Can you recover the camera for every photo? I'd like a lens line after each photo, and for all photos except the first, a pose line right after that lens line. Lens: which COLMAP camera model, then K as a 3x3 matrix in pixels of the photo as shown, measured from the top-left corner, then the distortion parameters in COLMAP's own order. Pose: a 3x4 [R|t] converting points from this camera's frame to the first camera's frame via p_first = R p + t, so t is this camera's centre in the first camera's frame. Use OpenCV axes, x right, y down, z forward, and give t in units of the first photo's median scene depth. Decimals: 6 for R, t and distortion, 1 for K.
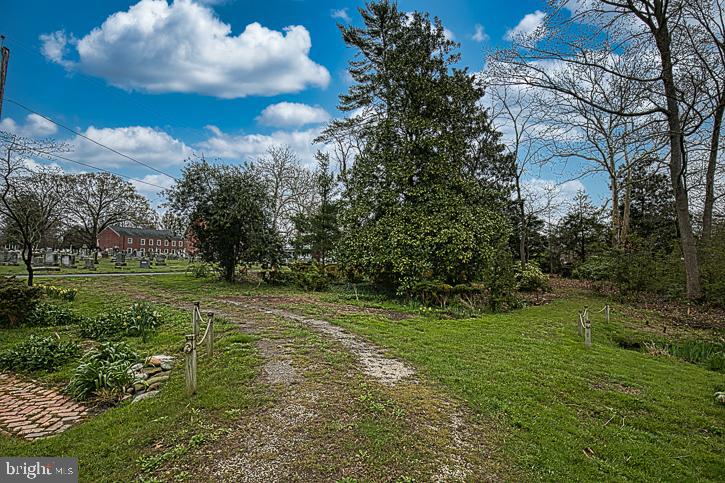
lens RADIAL K [[333.1, 0, 363.2], [0, 333.1, 244.5], [0, 0, 1]] dist [-0.037979, 0.007716]
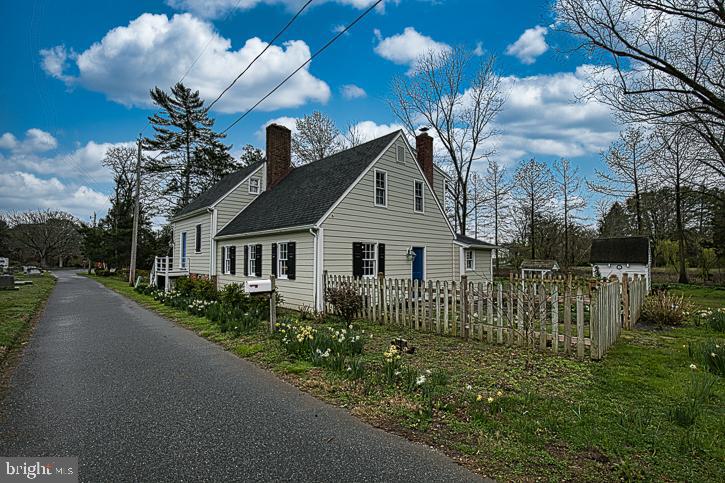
lens RADIAL K [[333.1, 0, 363.2], [0, 333.1, 244.5], [0, 0, 1]] dist [-0.037979, 0.007716]
pose [[0.385144, 0.030936, 0.922338, -1.005347], [-0.034603, 0.999219, -0.019065, -0.048373], [-0.922208, -0.024573, 0.385913, -0.314472]]
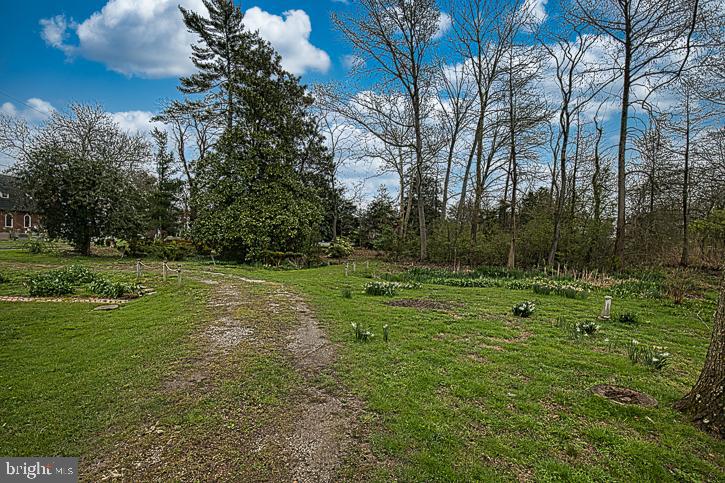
lens RADIAL K [[333.0, 0, 366.3], [0, 333.0, 241.0], [0, 0, 1]] dist [-0.023913, 0.000830]
pose [[0.879561, -0.006666, 0.475739, -0.055925], [-0.021912, 0.998273, 0.054500, -0.009416], [-0.475281, -0.058360, 0.877897, -0.232121]]
